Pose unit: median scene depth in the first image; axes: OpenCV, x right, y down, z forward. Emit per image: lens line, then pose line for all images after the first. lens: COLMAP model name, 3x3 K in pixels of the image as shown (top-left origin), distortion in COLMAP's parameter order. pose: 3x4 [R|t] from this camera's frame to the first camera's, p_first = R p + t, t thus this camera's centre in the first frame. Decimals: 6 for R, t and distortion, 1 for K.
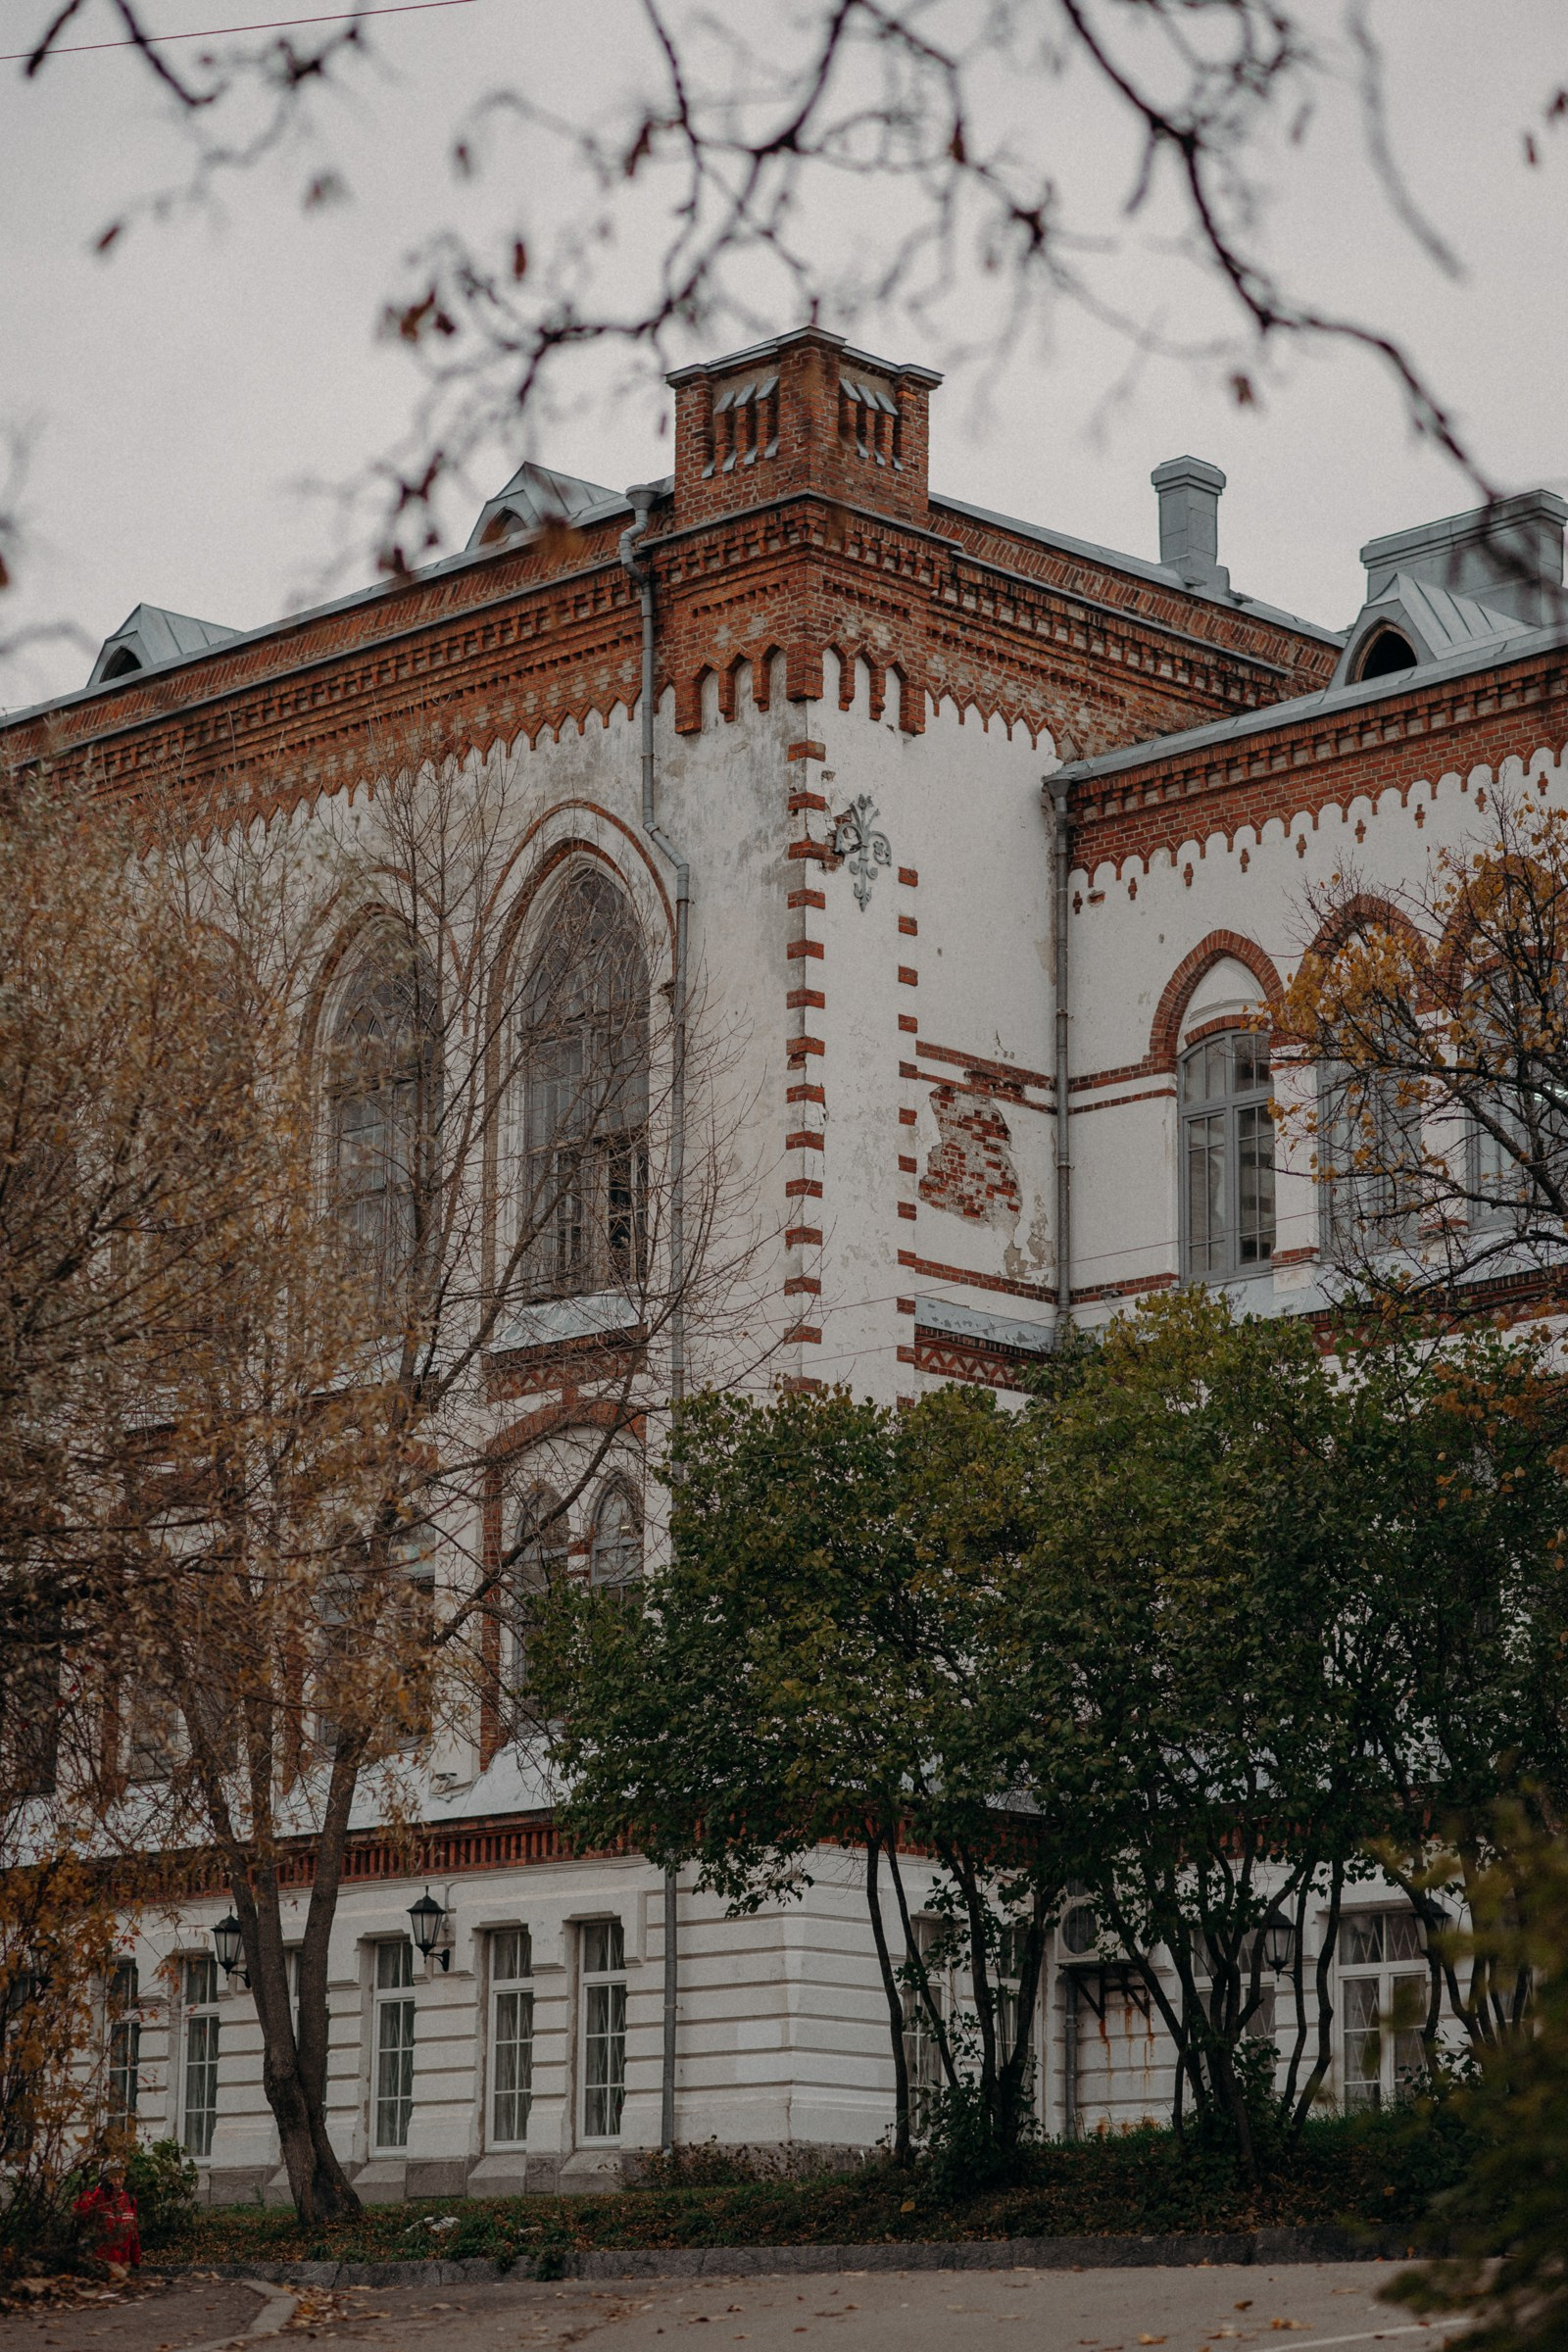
lens RADIAL K [[5555.3, 0, 784.0], [0, 5555.3, 1176.0], [0, 0, 1]] dist [-0.012365, -0.388297]
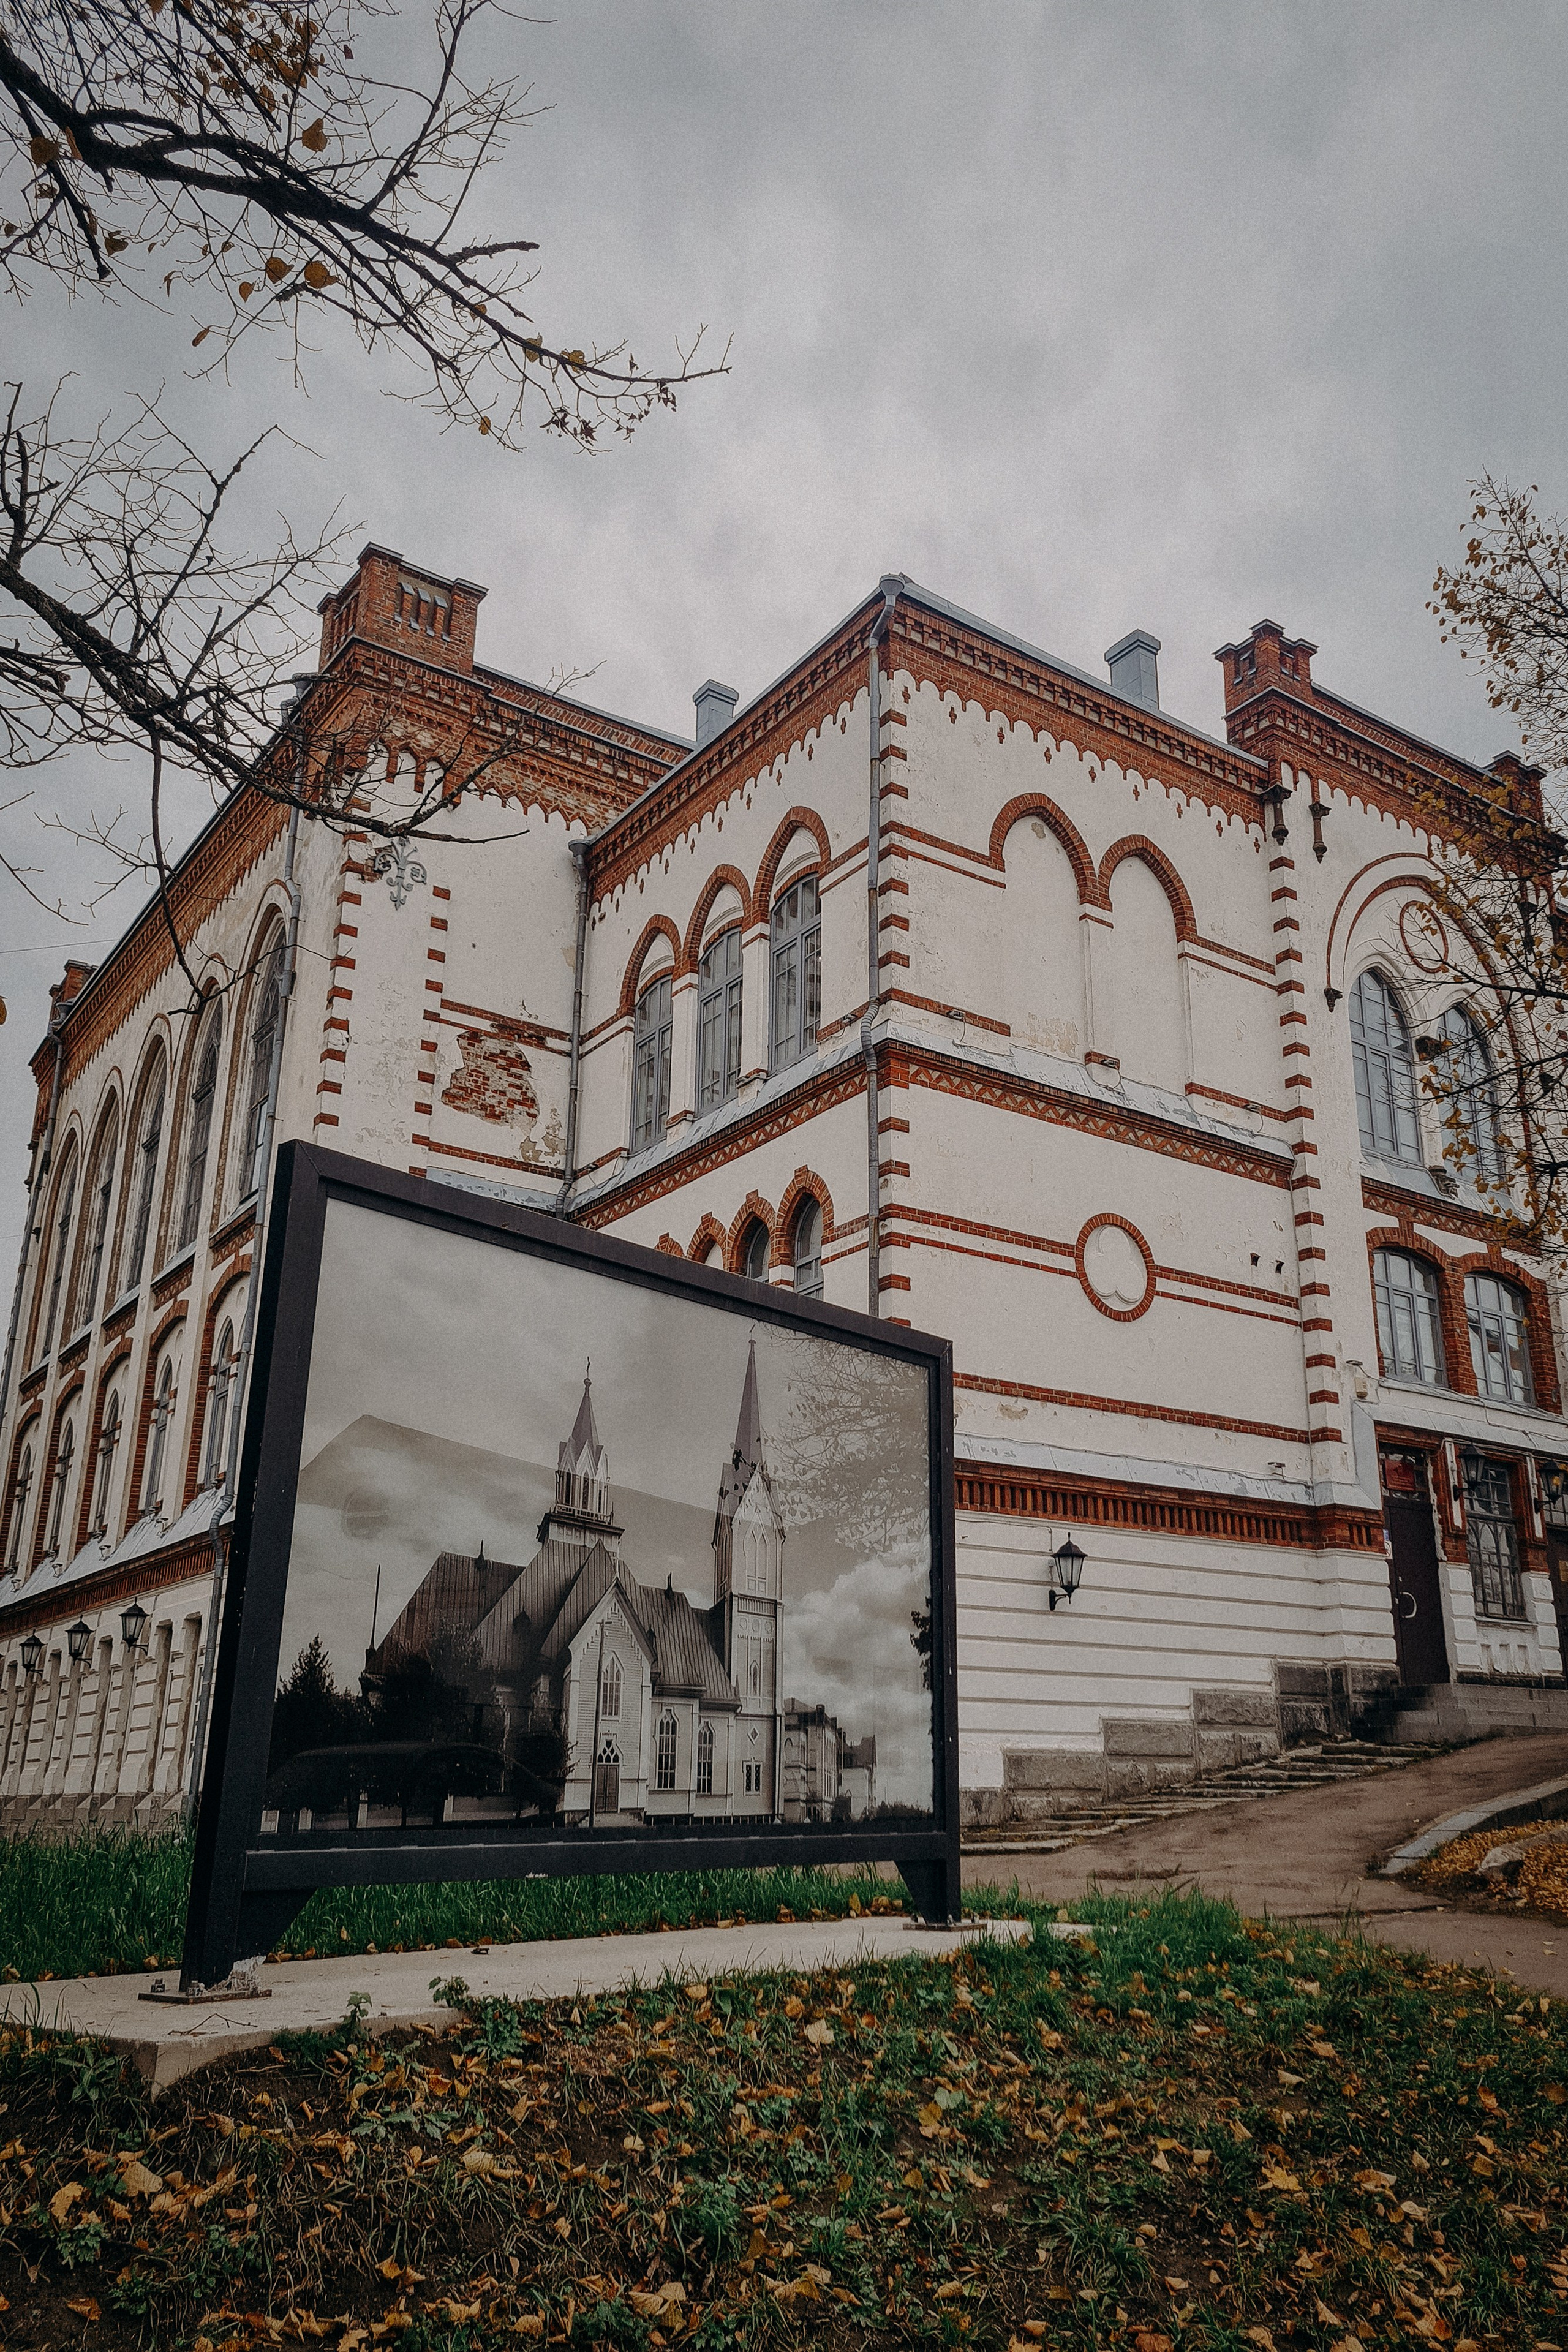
lens RADIAL K [[1769.0, 0, 901.1], [0, 1769.0, 1175.9], [0, 0, 1]] dist [0.005350, -0.000244]
pose [[0.990910, -0.059077, -0.120860, 0.195531], [0.045733, 0.992840, -0.110349, 0.078466], [0.126514, 0.103819, 0.986517, 0.555750]]
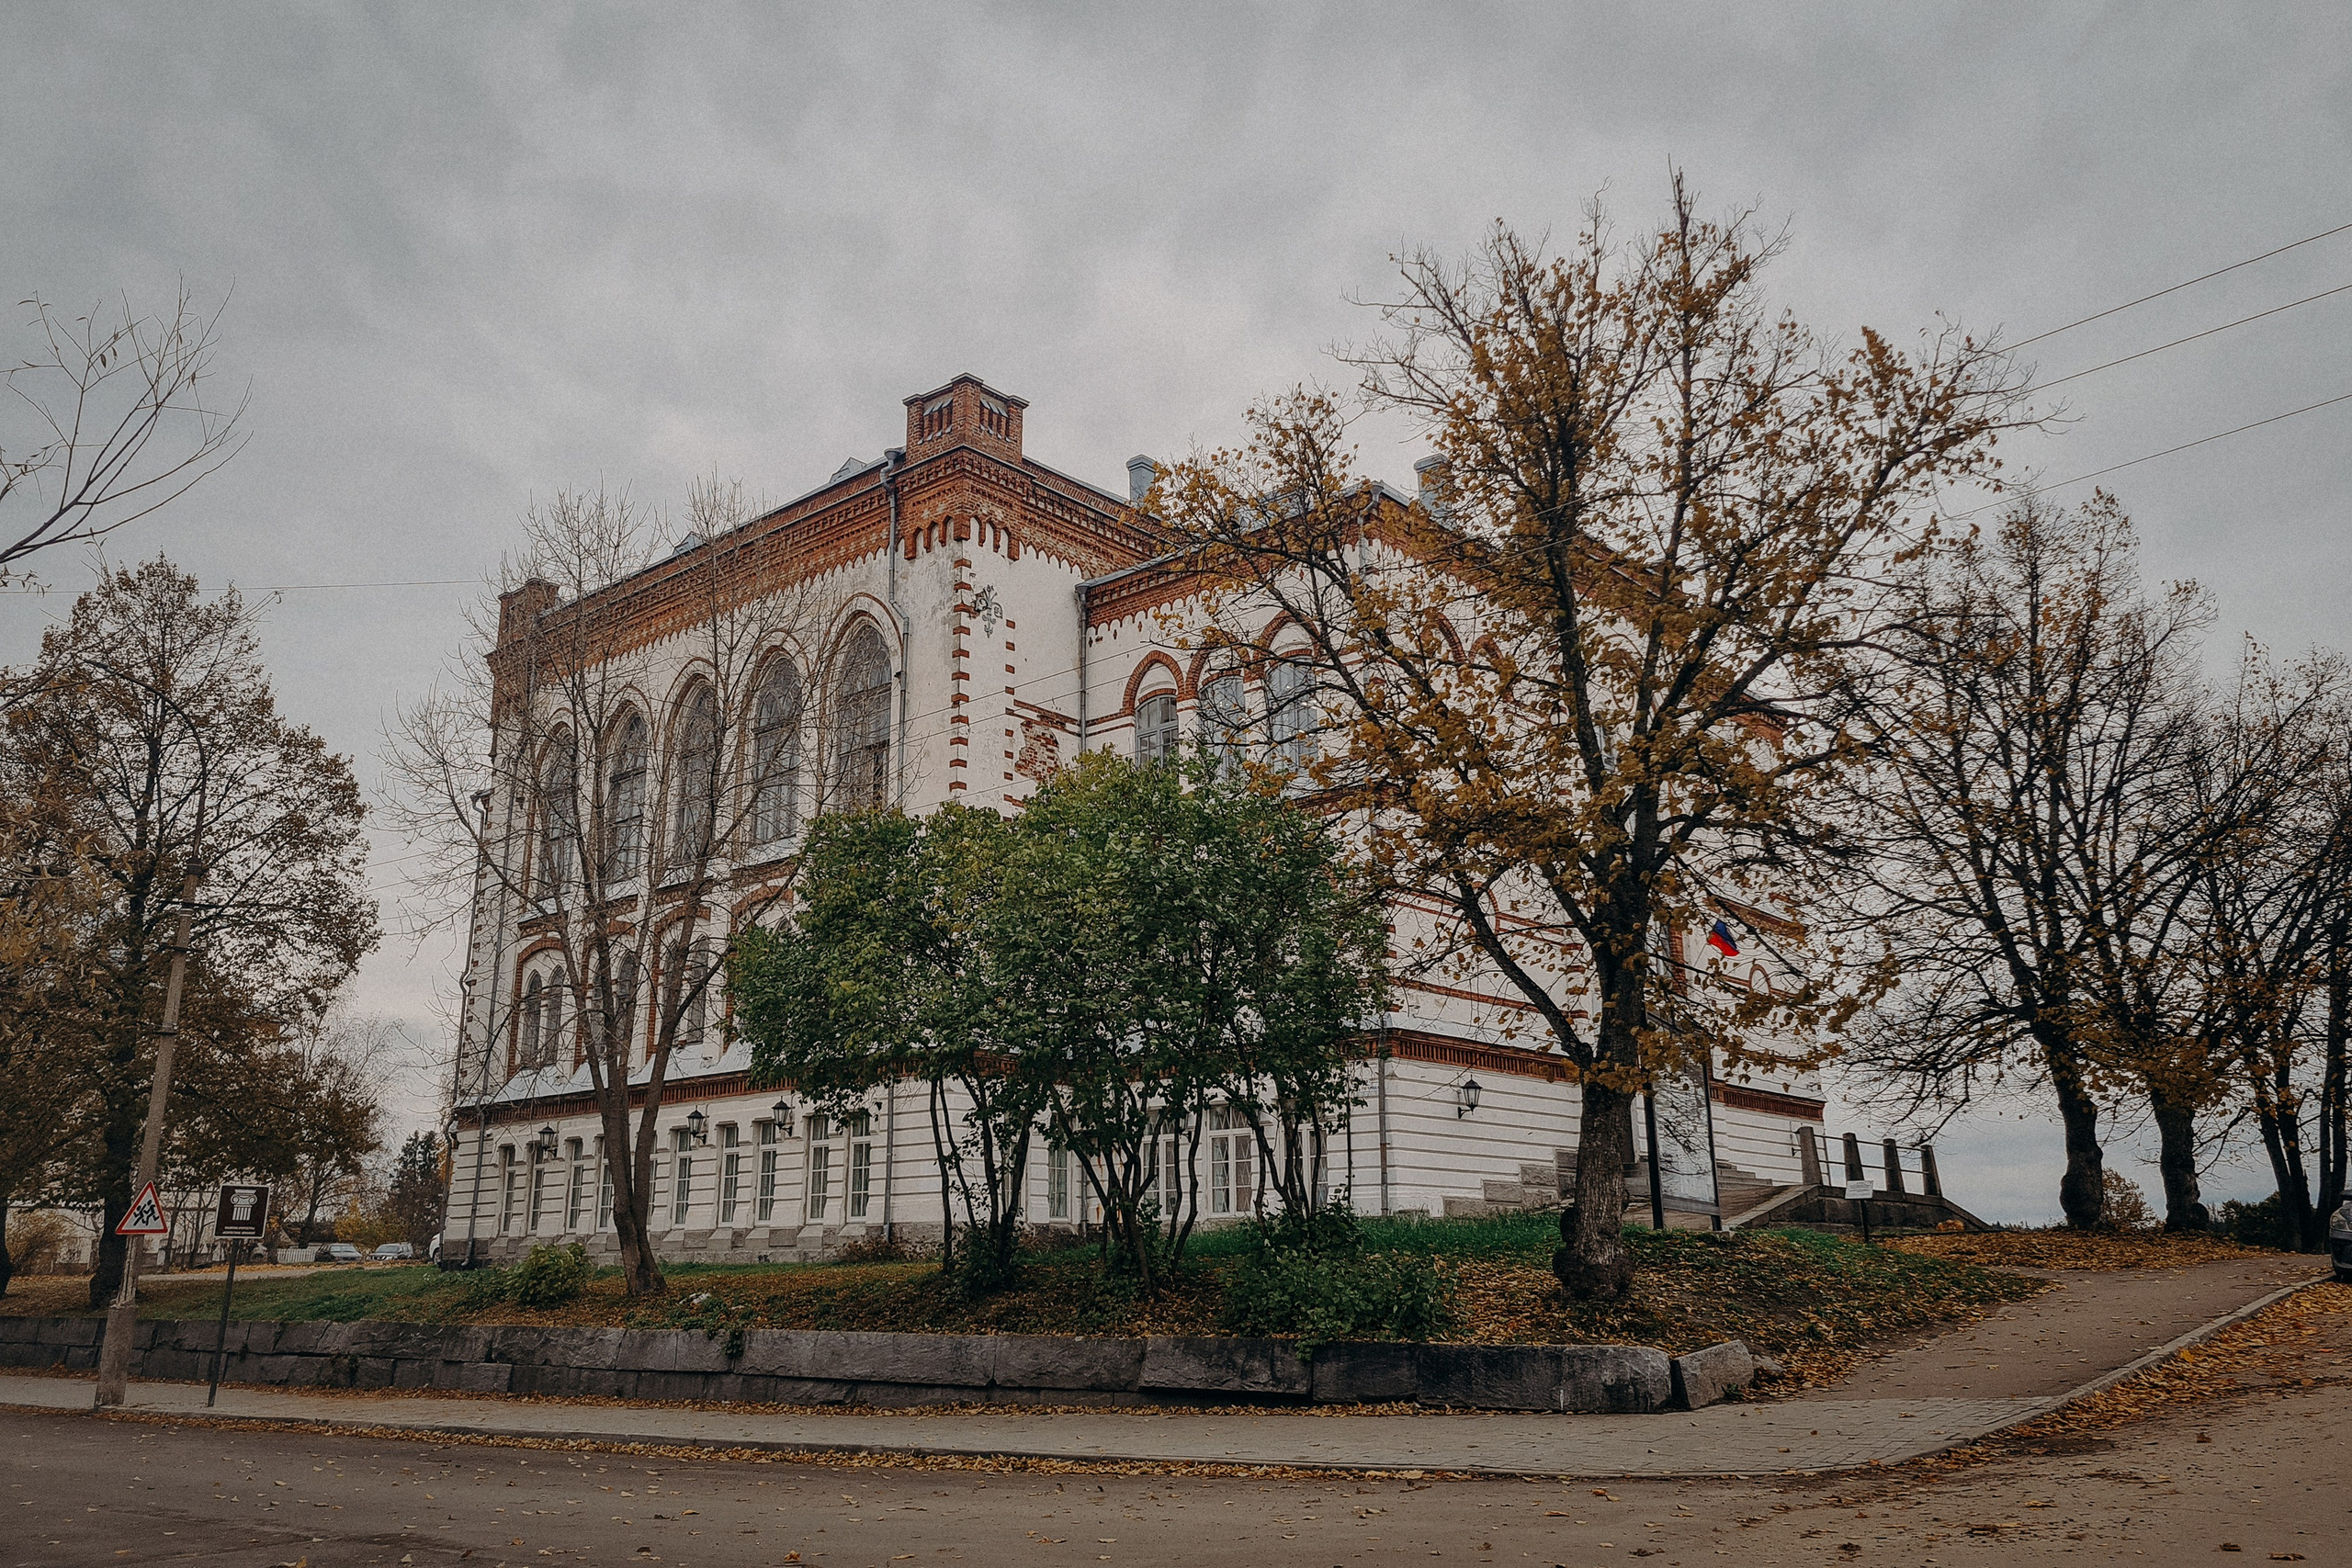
lens RADIAL K [[1768.8, 0, 1166.4], [0, 1768.8, 749.8], [0, 0, 1]] dist [0.005350, -0.000244]
pose [[0.997459, 0.002401, 0.071208, 0.033764], [0.001676, 0.998364, -0.057148, 0.034699], [-0.071229, 0.057123, 0.995823, 0.308732]]
